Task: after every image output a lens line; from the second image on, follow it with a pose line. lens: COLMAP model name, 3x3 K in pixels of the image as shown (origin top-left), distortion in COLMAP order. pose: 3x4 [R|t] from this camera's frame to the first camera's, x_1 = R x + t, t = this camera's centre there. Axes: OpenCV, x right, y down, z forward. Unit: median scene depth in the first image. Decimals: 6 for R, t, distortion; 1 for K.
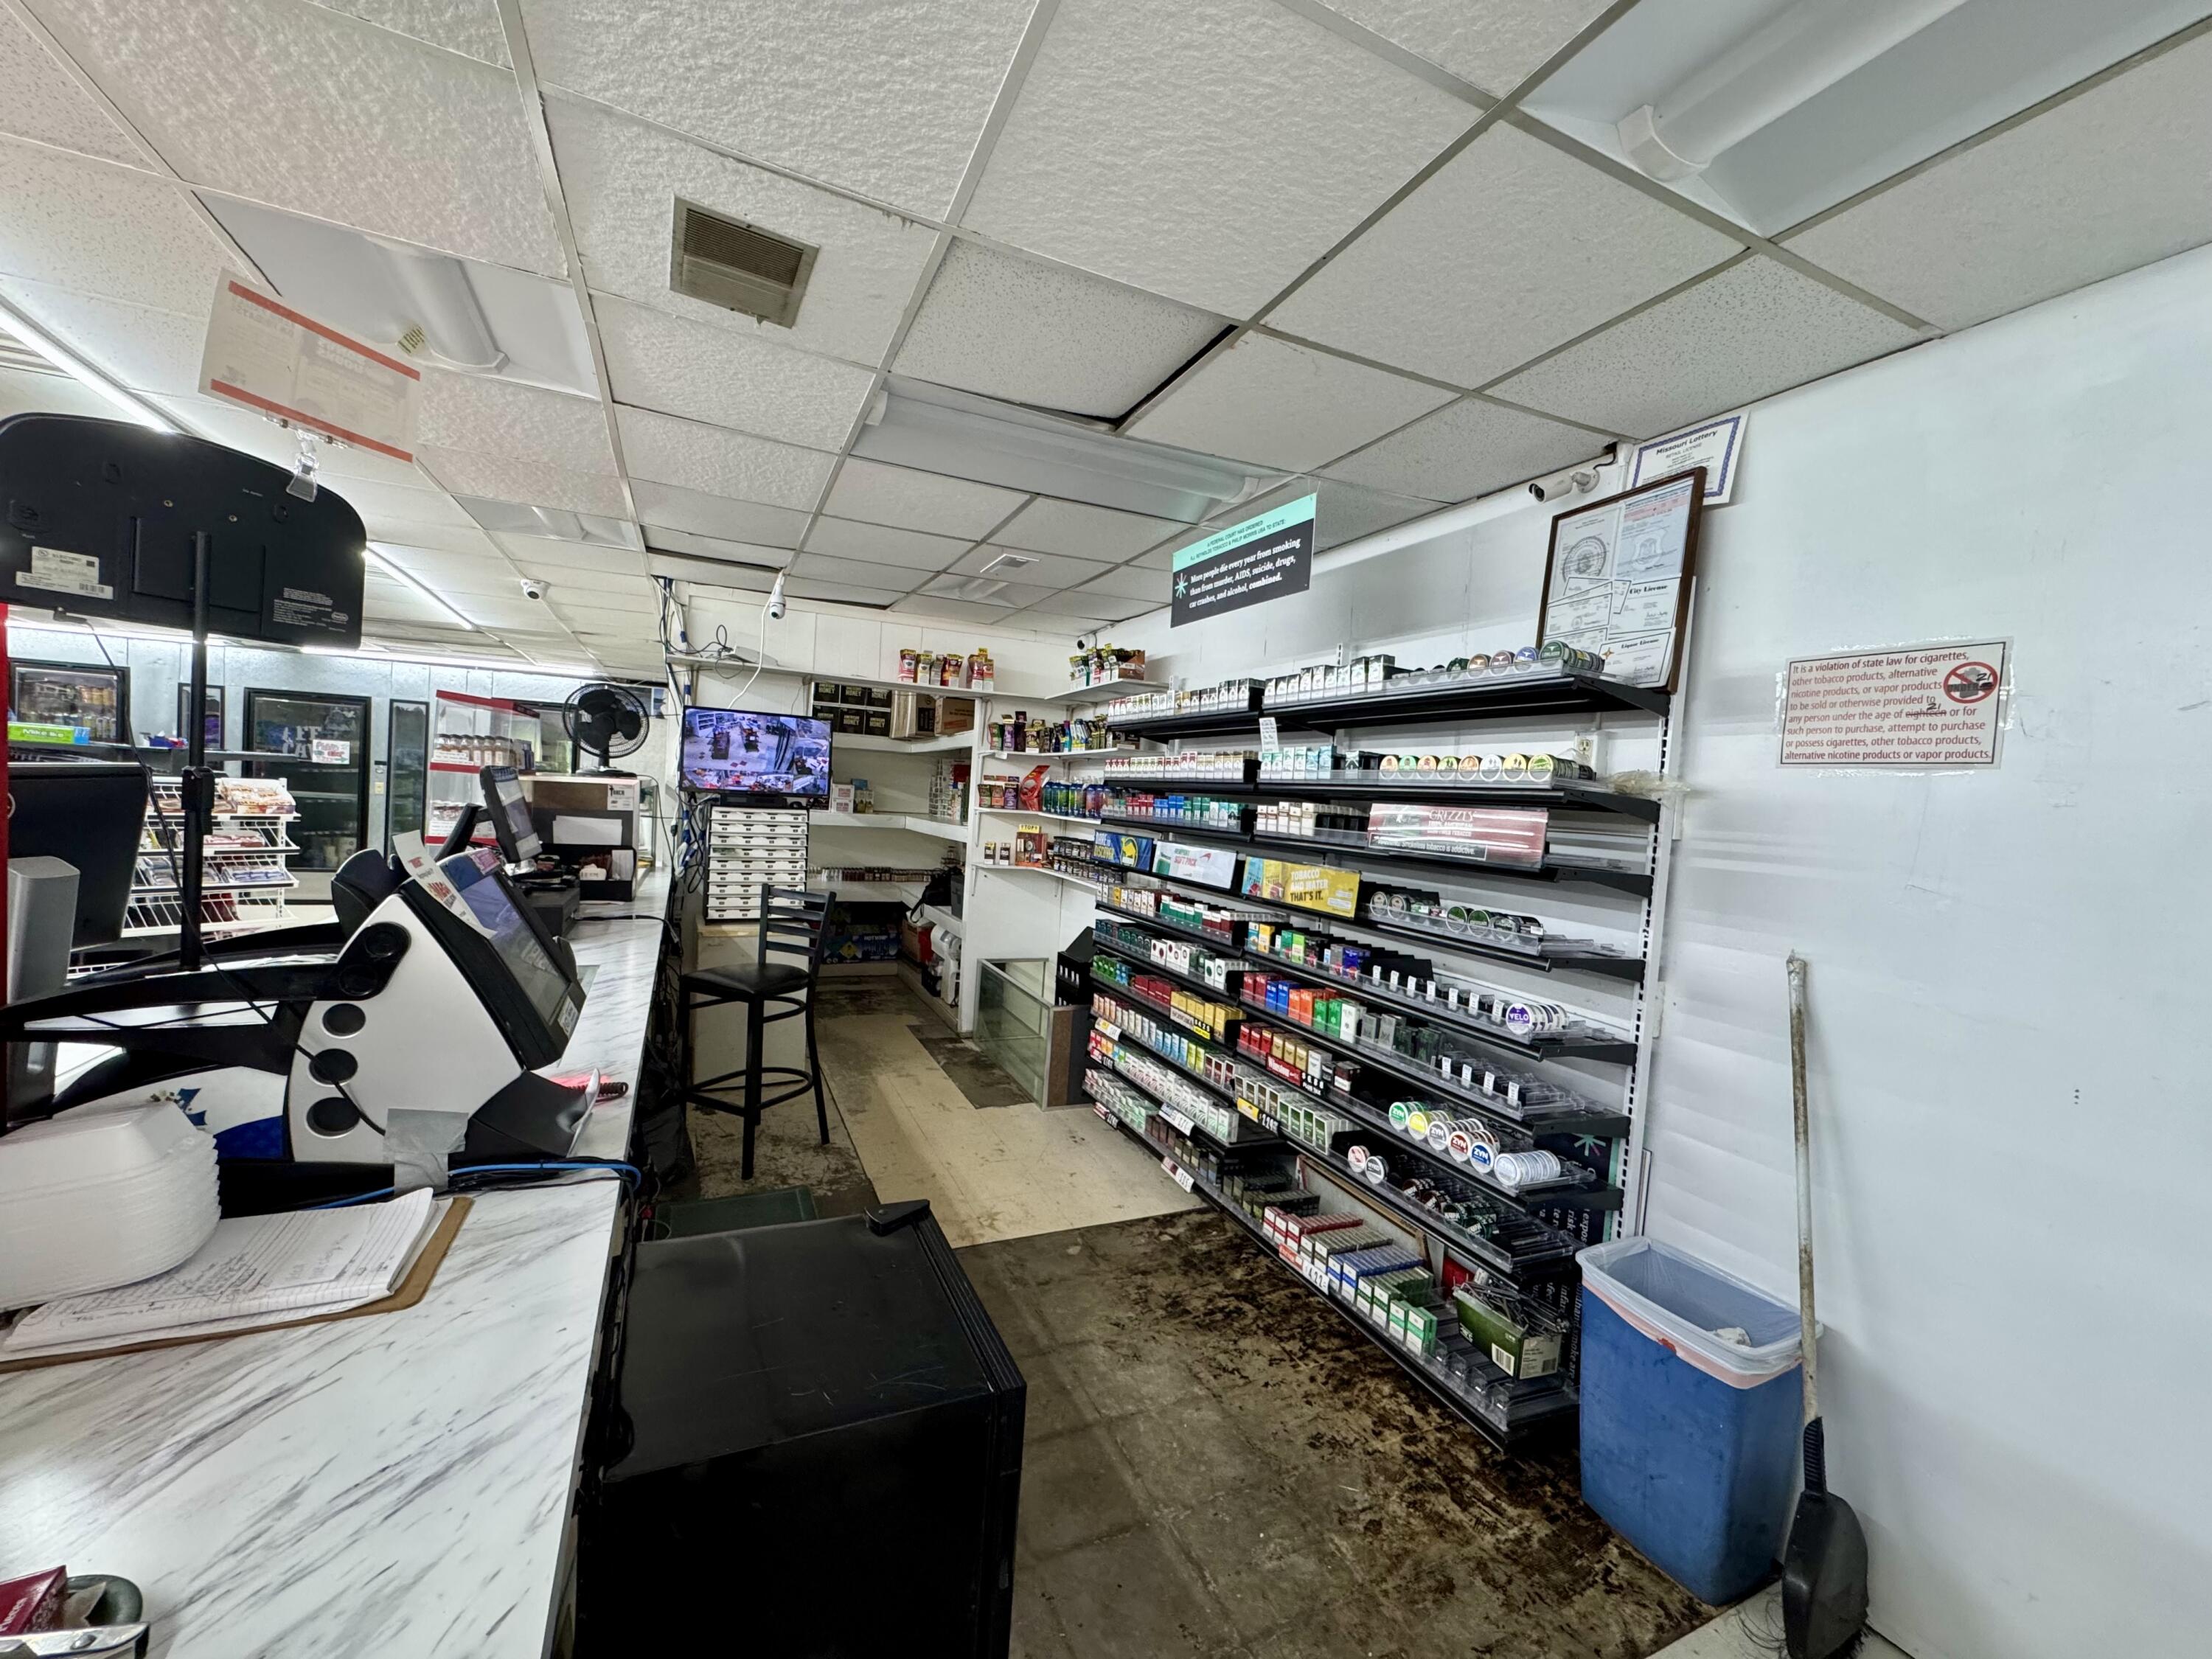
lens RADIAL K [[880.4, 0, 1111.3], [0, 880.4, 825.4], [0, 0, 1]] dist [0.001772, 0.000164]
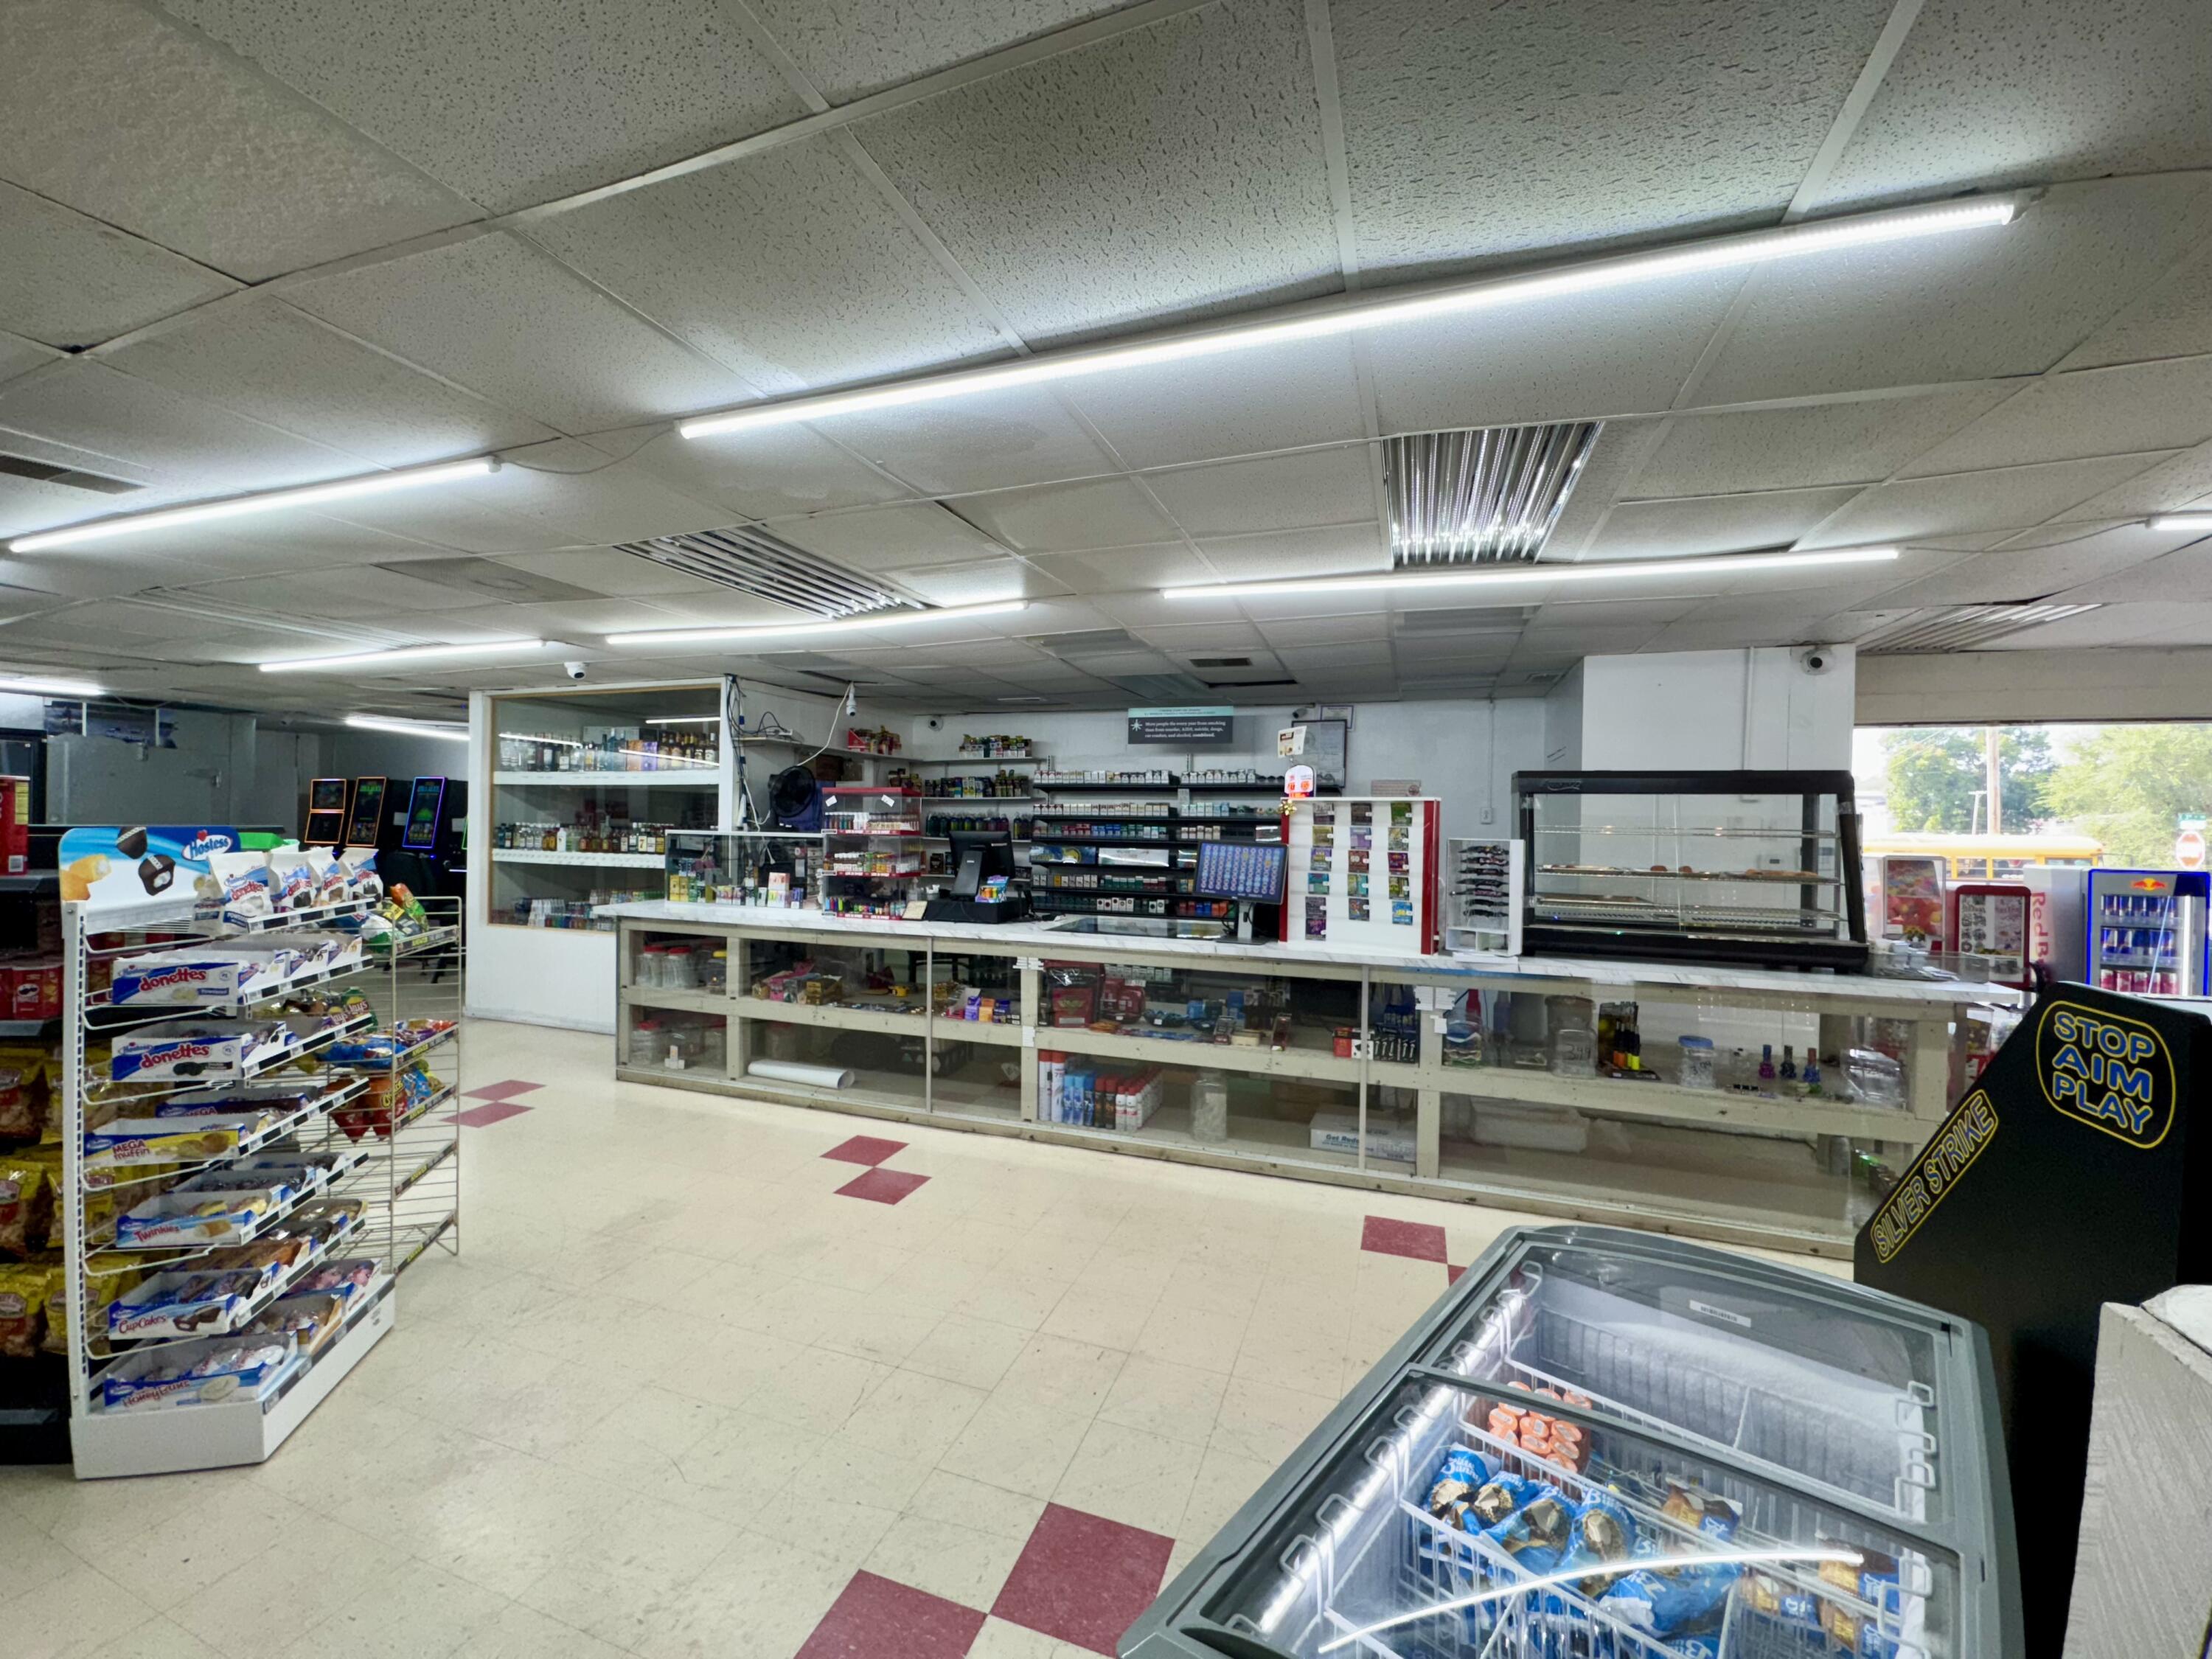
lens RADIAL K [[856.3, 0, 1113.7], [0, 856.3, 828.2], [0, 0, 1]] dist [0.053068, -0.023092]
pose [[0.695116, -0.056475, 0.716676, -1.386992], [0.052079, 0.998246, 0.028151, -0.083745], [-0.717009, 0.017755, 0.696838, -0.371596]]
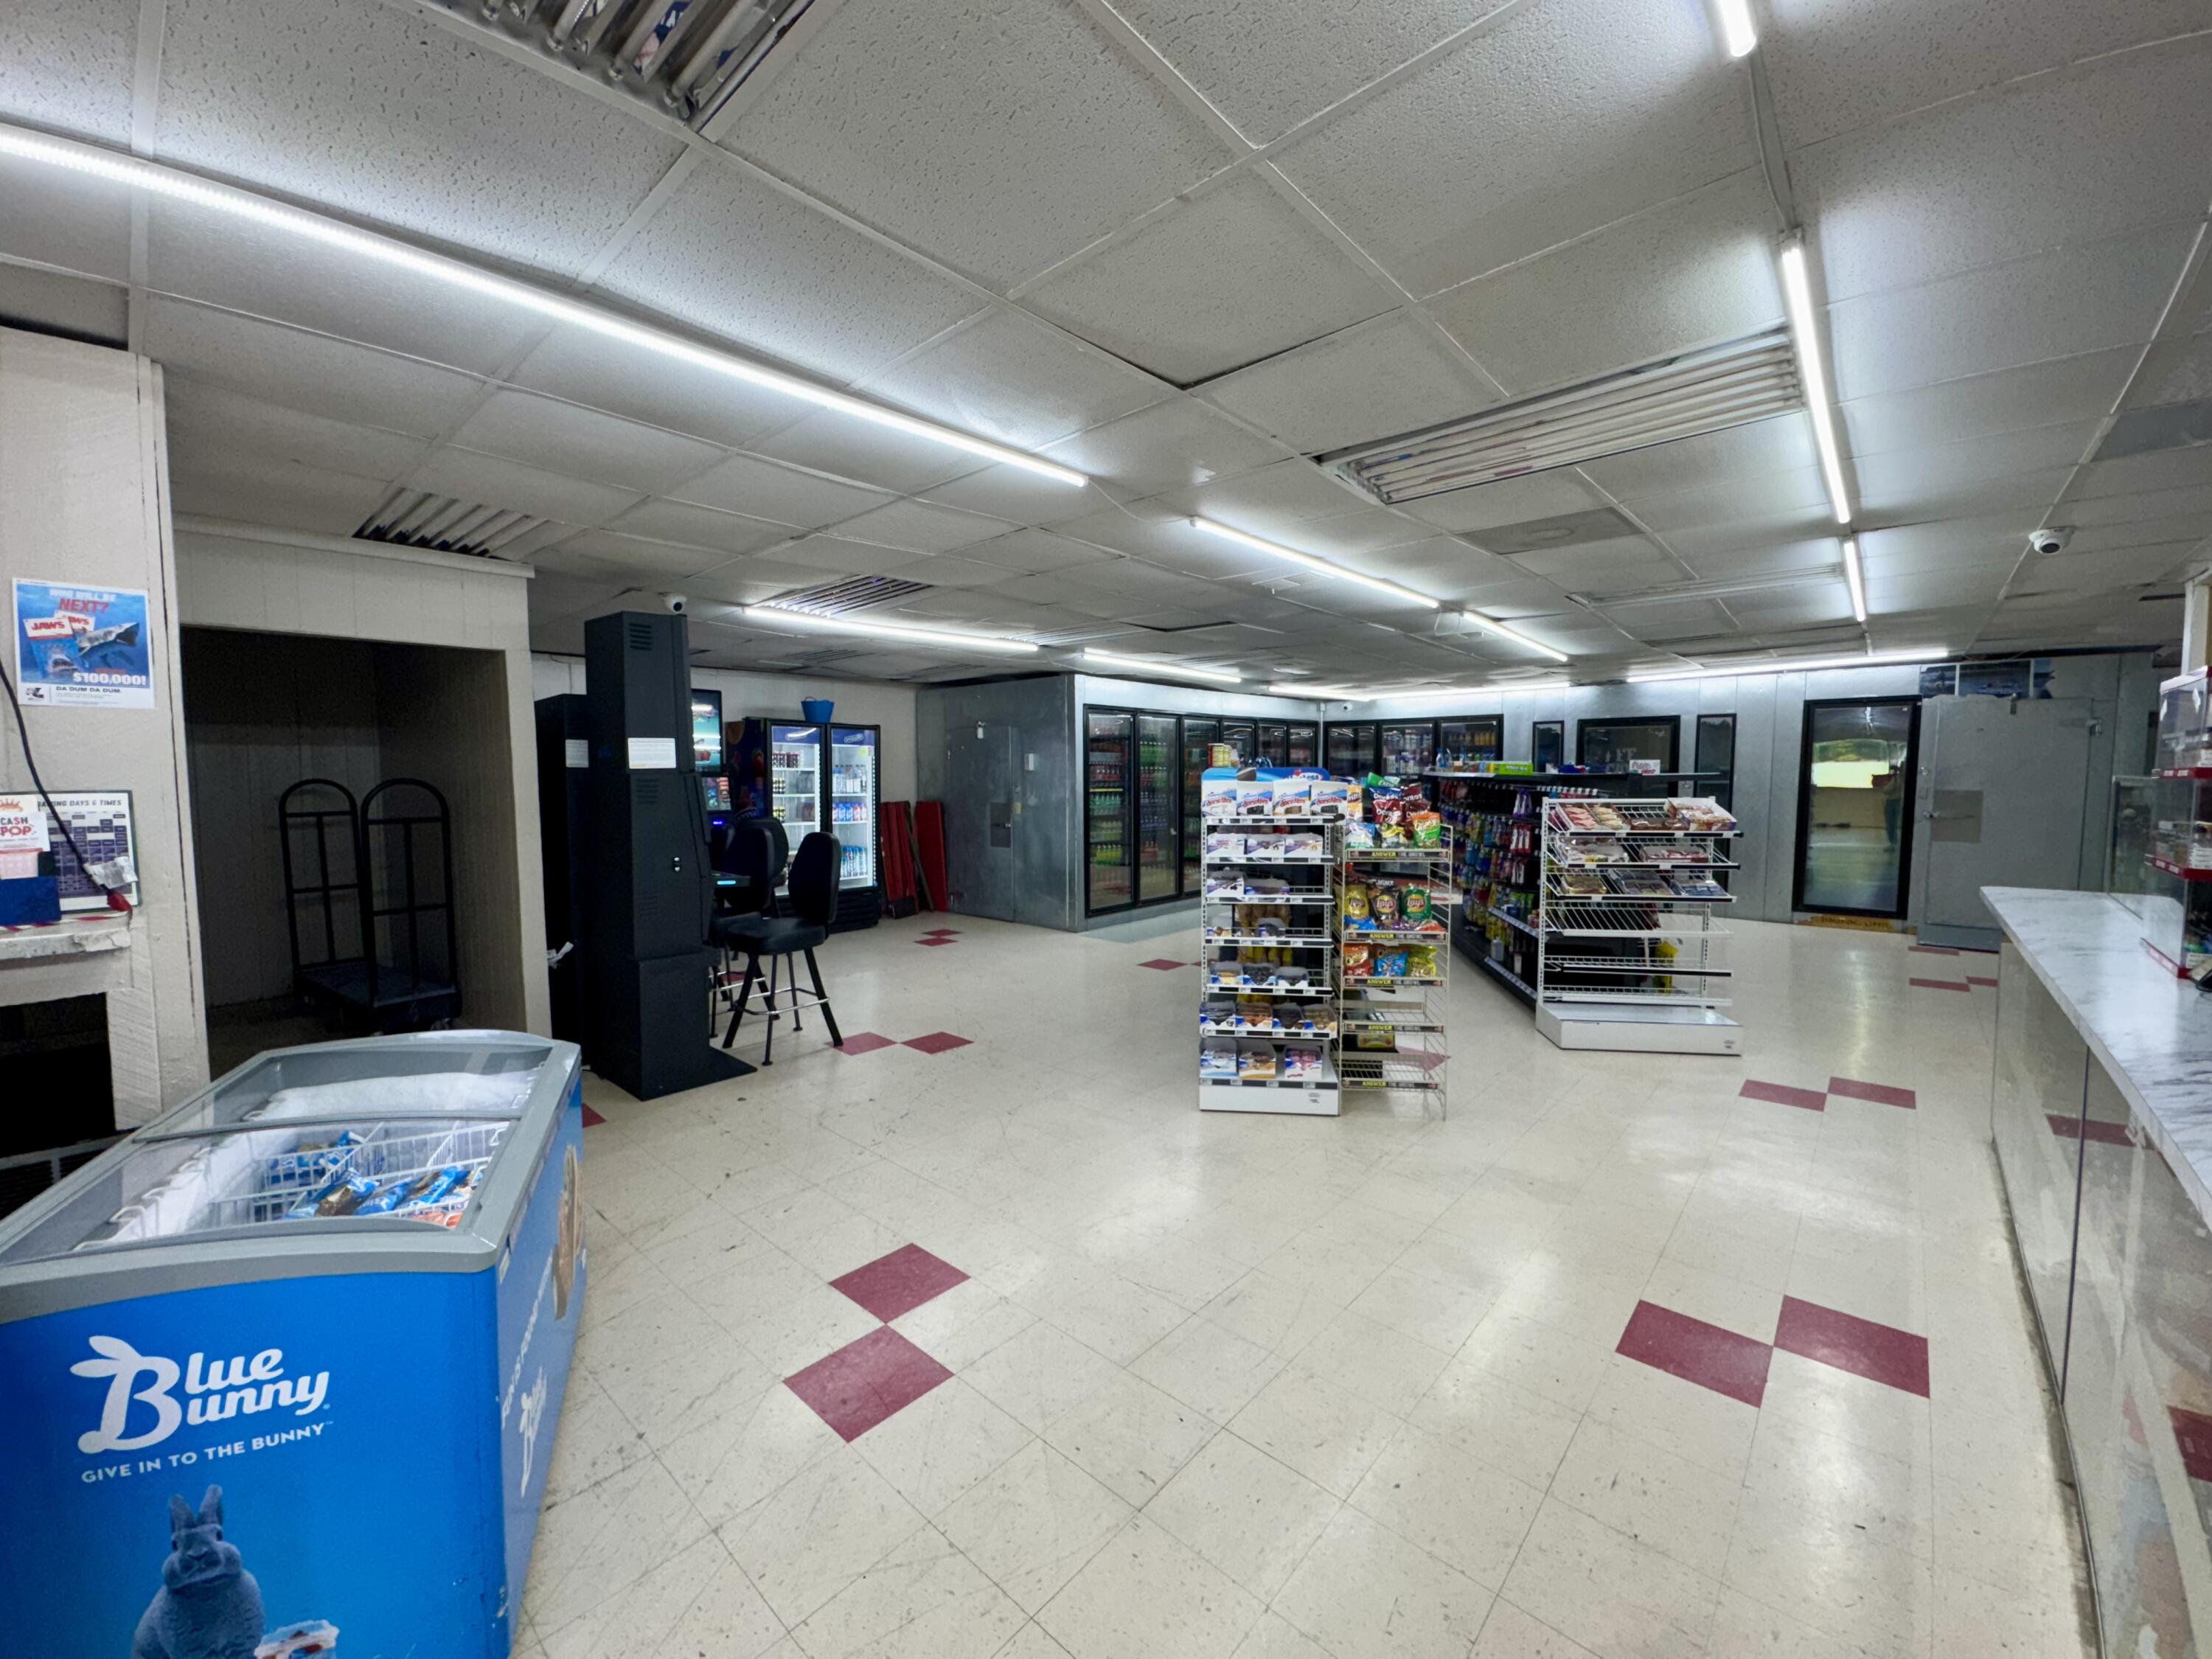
lens RADIAL K [[856.3, 0, 1113.7], [0, 856.3, 828.2], [0, 0, 1]] dist [0.053068, -0.023092]
pose [[0.399483, 0.001223, -0.916740, -0.390968], [-0.006427, 0.999978, -0.001467, -0.013426], [0.916718, 0.006478, 0.399482, -0.074468]]
